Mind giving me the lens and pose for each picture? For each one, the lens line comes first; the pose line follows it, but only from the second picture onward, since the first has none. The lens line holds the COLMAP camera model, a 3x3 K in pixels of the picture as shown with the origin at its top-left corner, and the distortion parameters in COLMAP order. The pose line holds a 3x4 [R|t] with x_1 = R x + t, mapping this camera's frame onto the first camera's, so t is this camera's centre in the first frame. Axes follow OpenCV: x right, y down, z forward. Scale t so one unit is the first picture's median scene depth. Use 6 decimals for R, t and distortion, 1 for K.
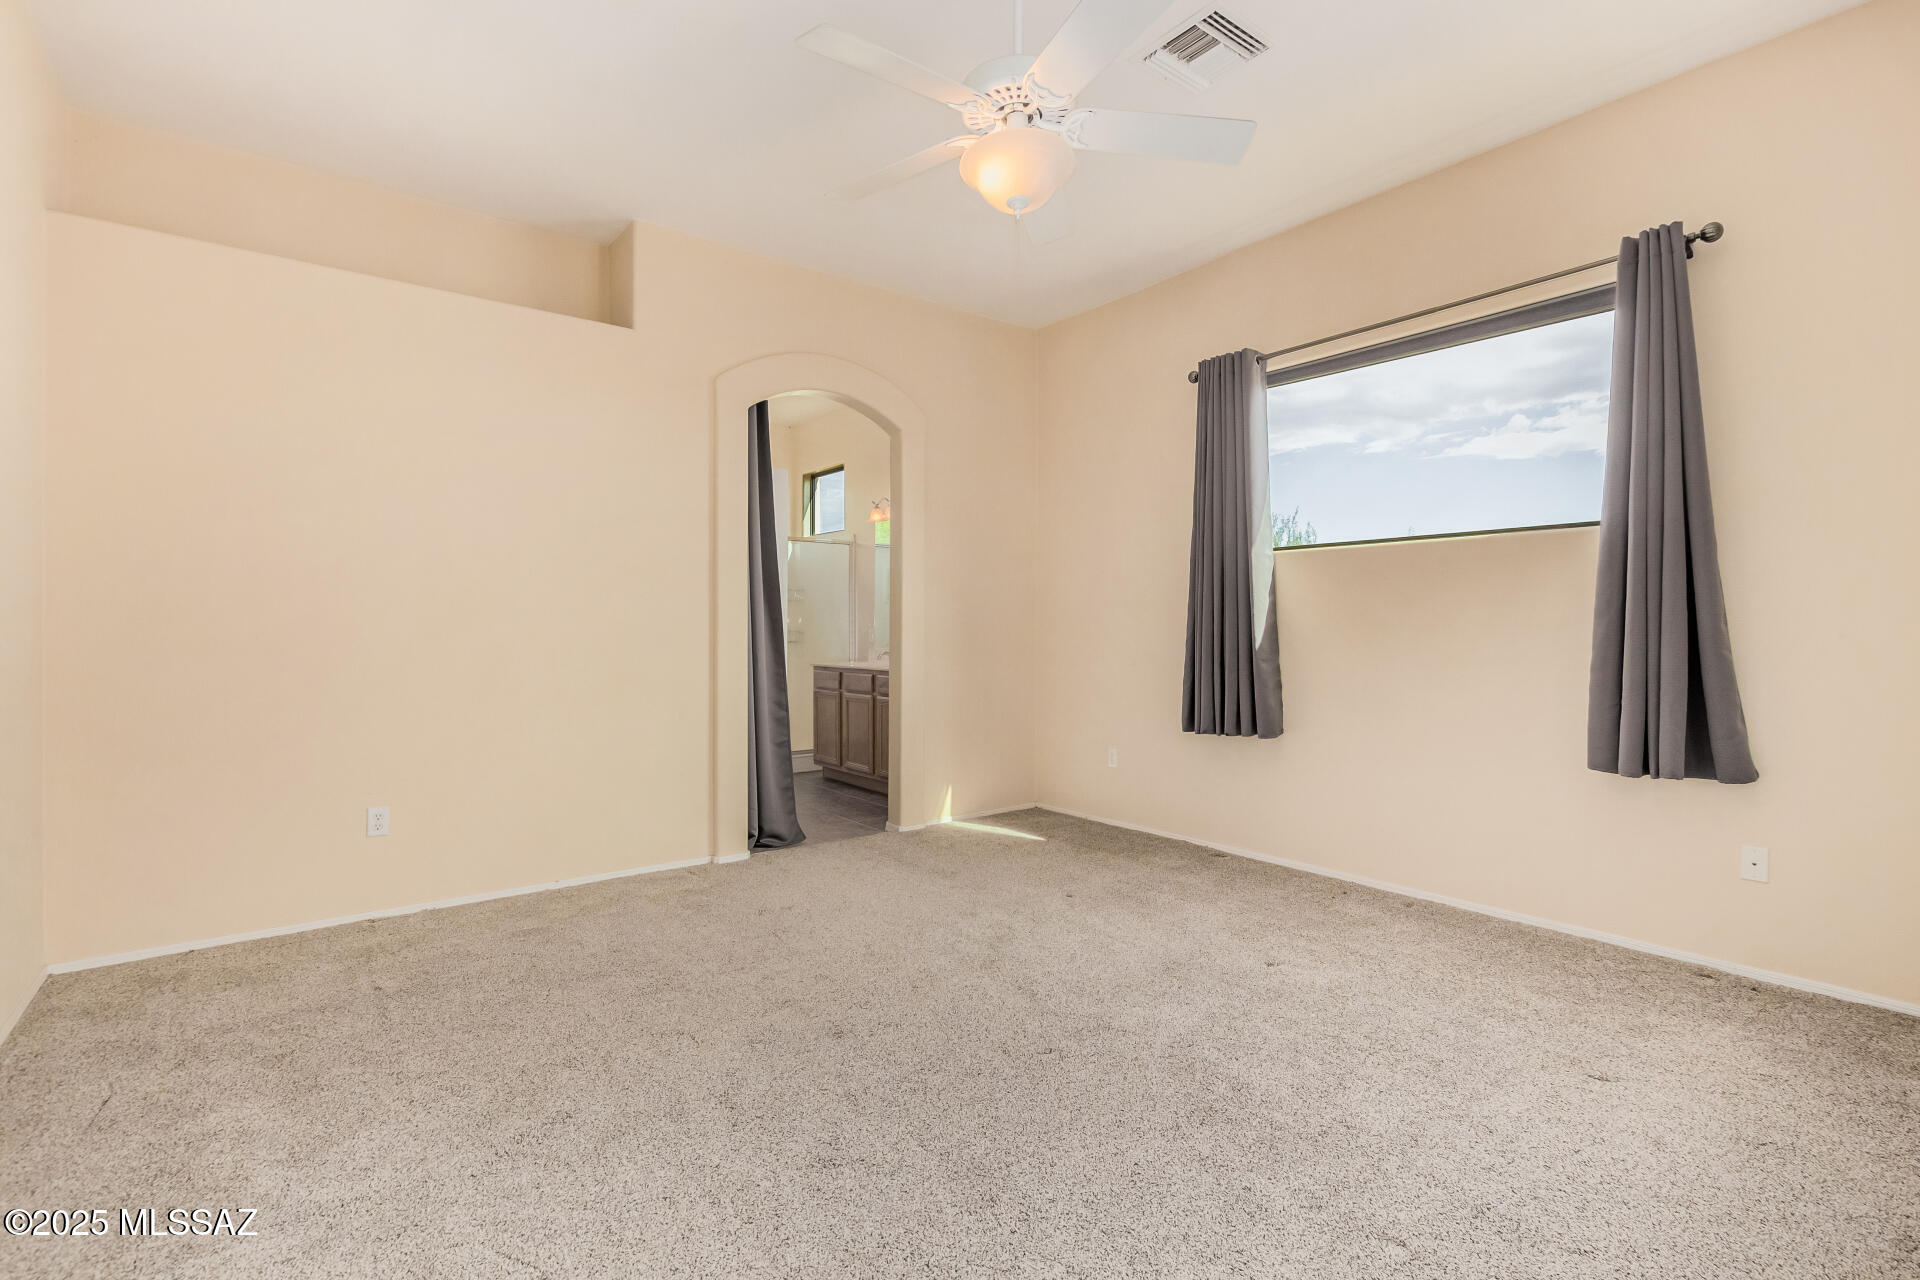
lens RADIAL K [[877.2, 0, 966.3], [0, 877.2, 638.0], [0, 0, 1]] dist [0.001145, 0.000160]
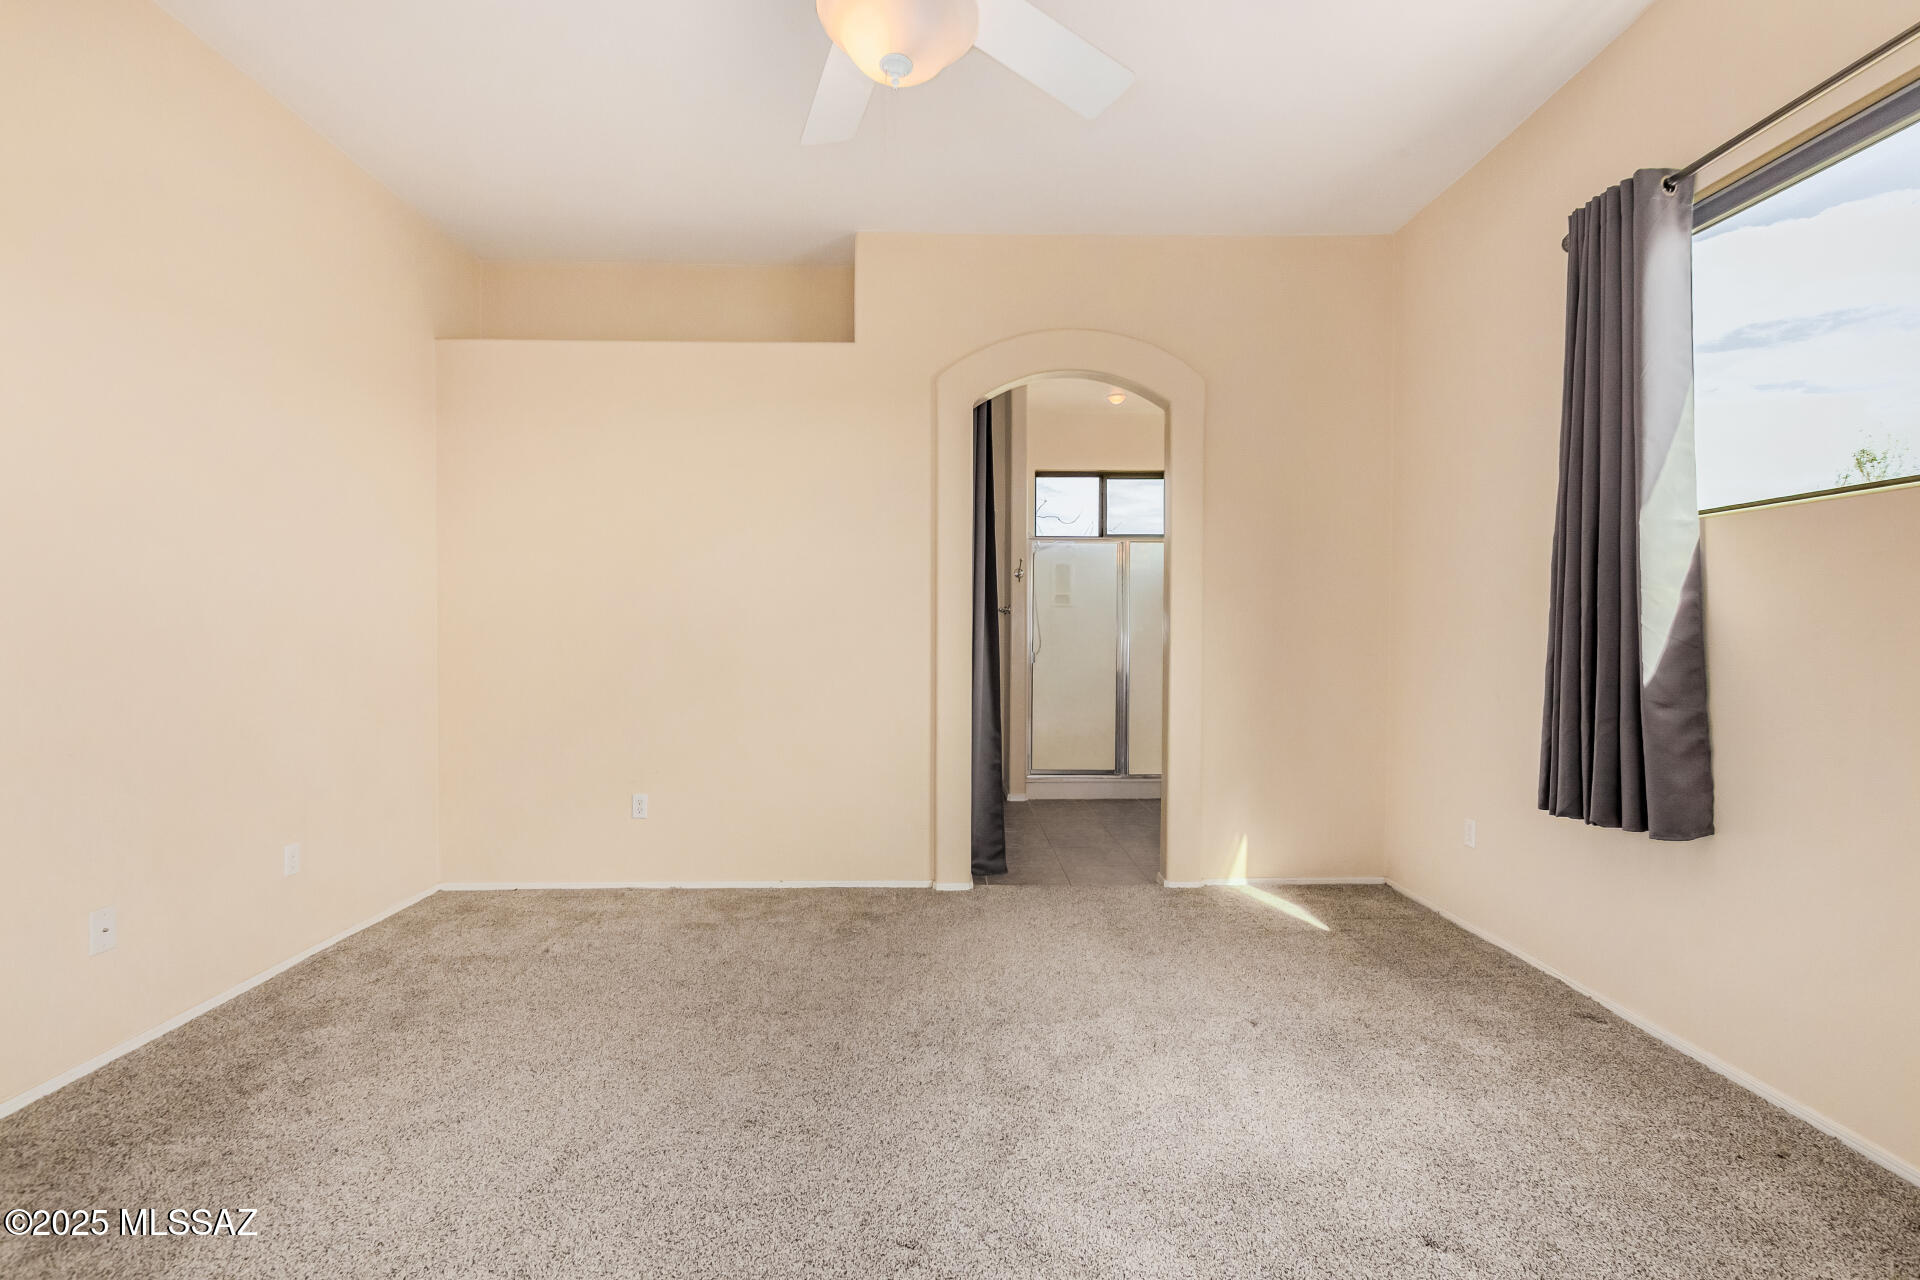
lens RADIAL K [[879.3, 0, 966.5], [0, 879.3, 654.3], [0, 0, 1]] dist [0.001218, 0.000292]
pose [[0.803725, 0.015382, -0.594802, 0.310890], [-0.007650, 0.999850, 0.015520, -0.013096], [0.594952, -0.007924, 0.803722, 0.257059]]
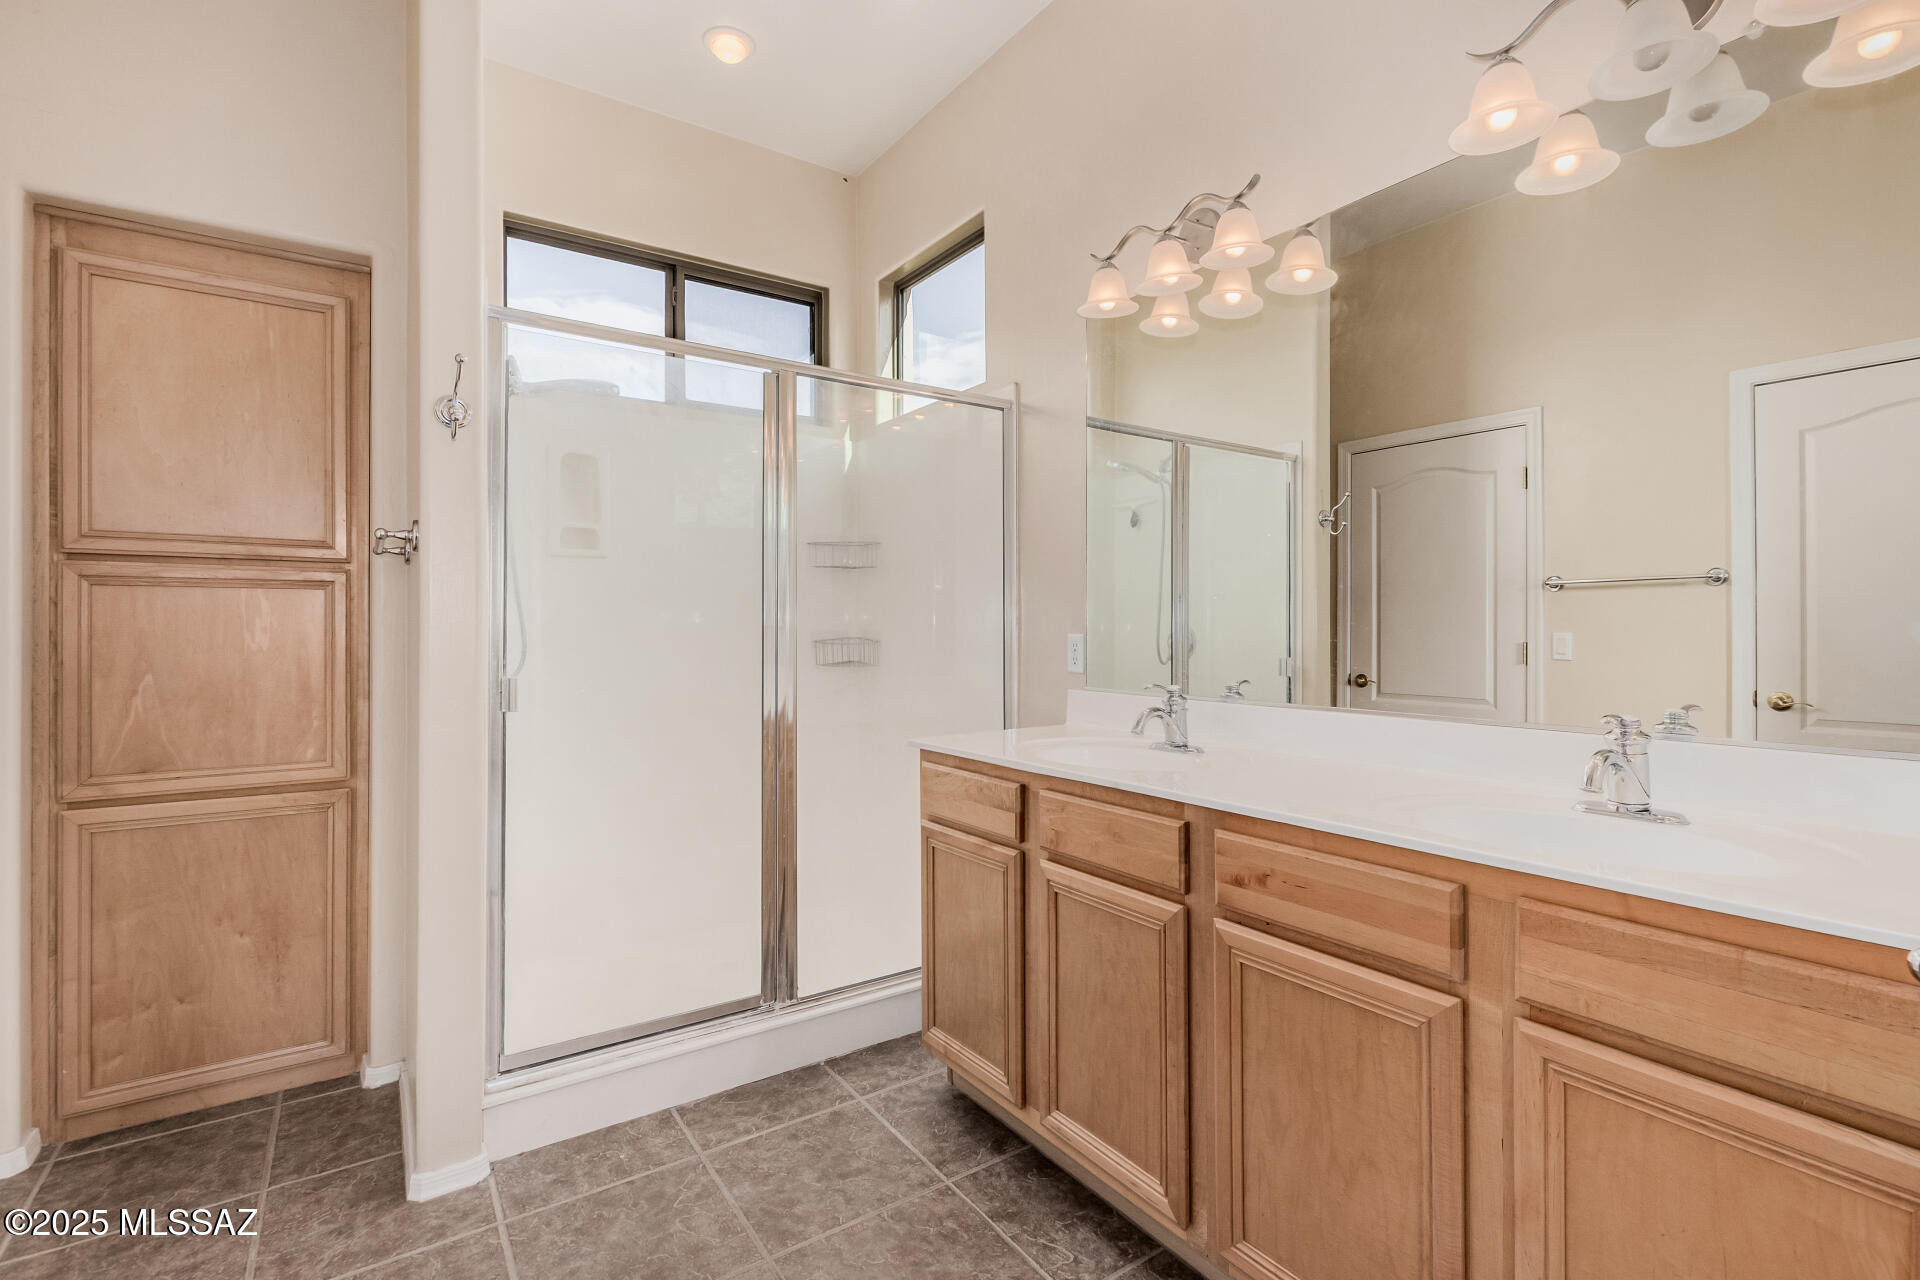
lens RADIAL K [[870.7, 0, 951.8], [0, 870.7, 637.2], [0, 0, 1]] dist [0.000560, 0.000328]
pose [[0.997186, -0.000620, -0.074958, -0.221377], [0.000047, 0.999971, -0.007650, -0.010626], [0.074961, 0.007625, 0.997157, 1.090119]]
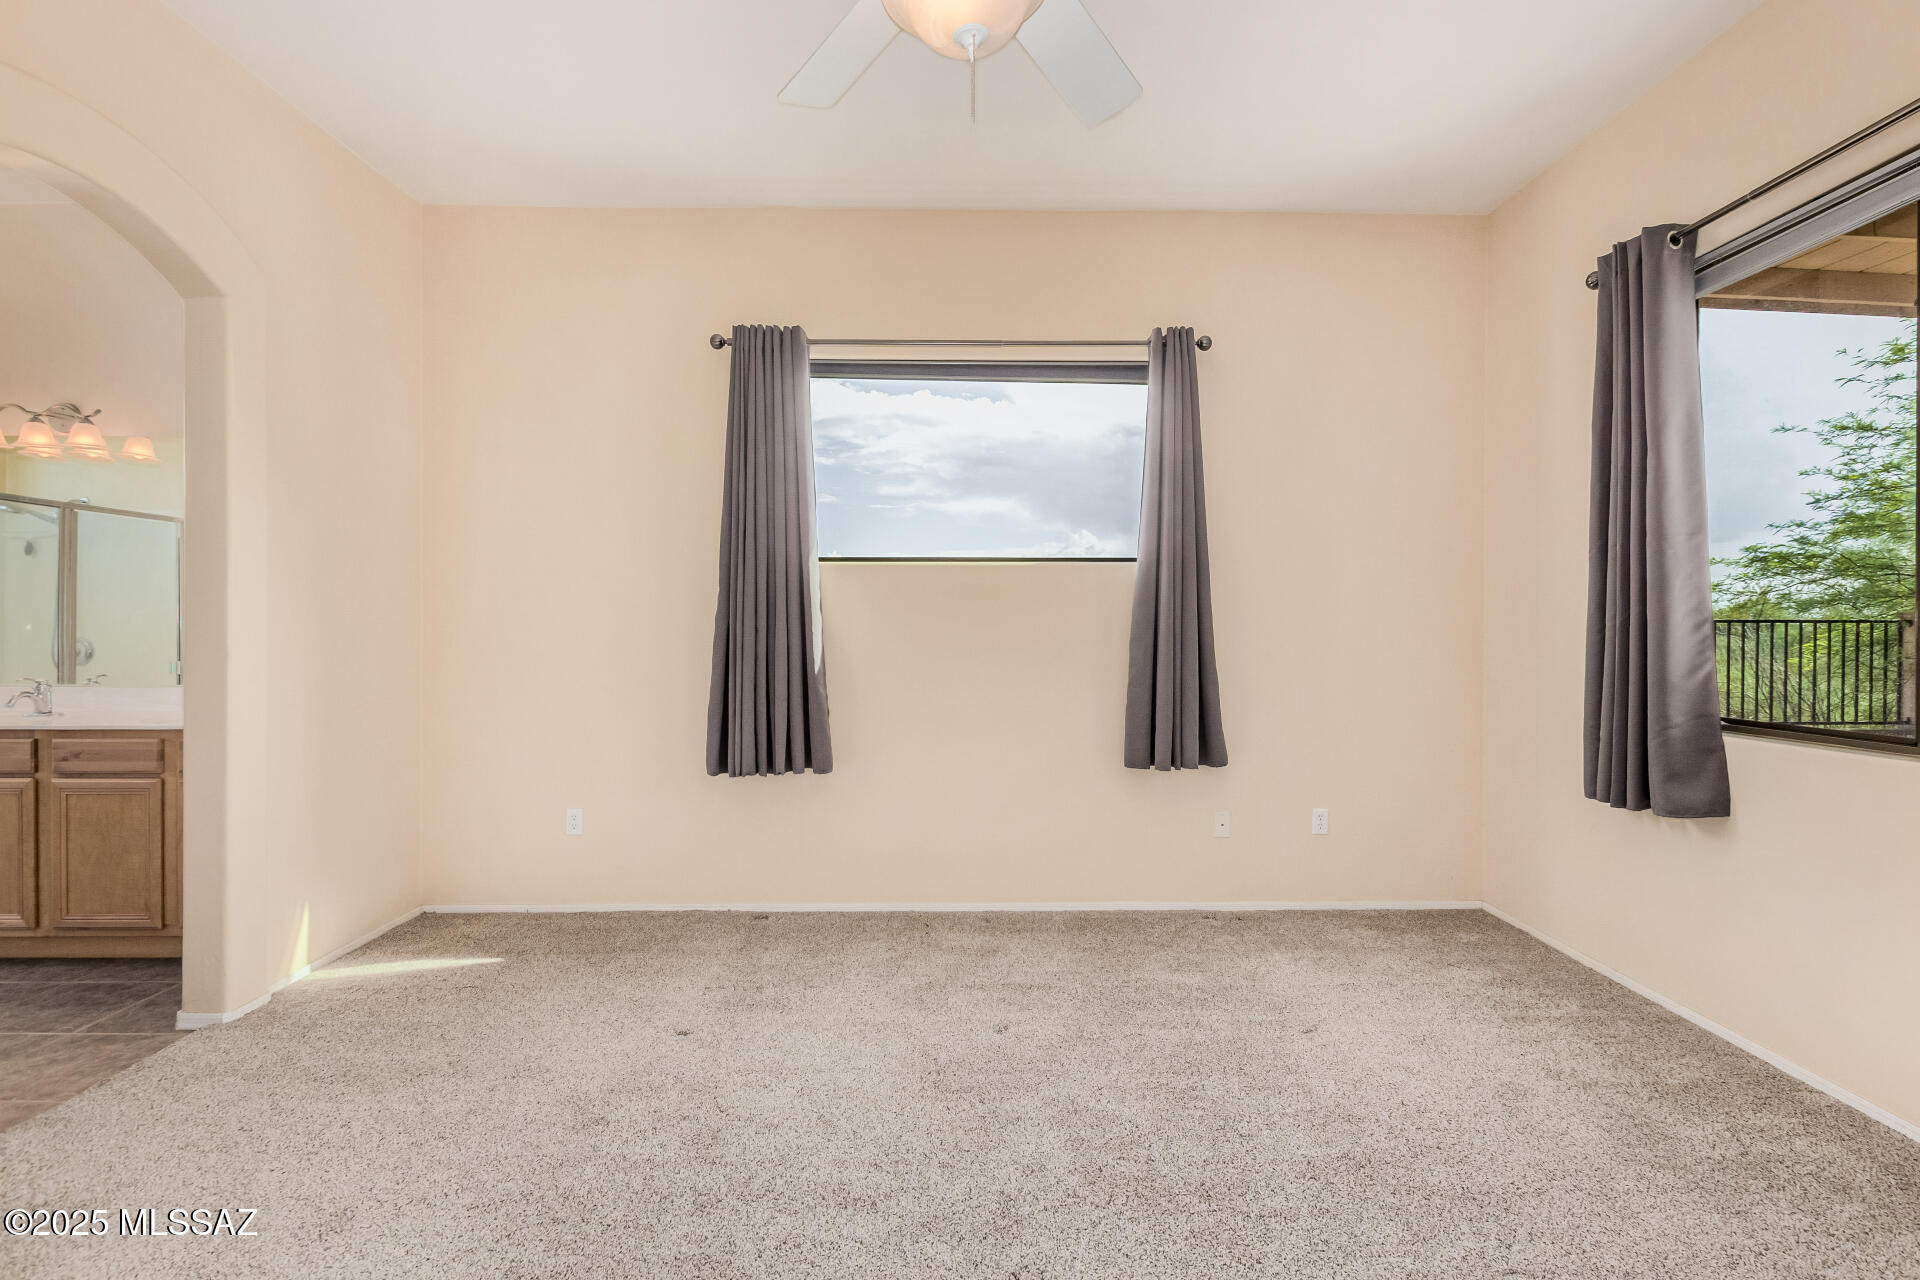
lens RADIAL K [[870.7, 0, 951.8], [0, 870.7, 637.2], [0, 0, 1]] dist [0.000560, 0.000328]
pose [[0.604306, -0.000414, 0.796752, -0.275105], [0.008232, 0.999950, -0.005724, -0.015638], [-0.796710, 0.010018, 0.604279, 0.358520]]
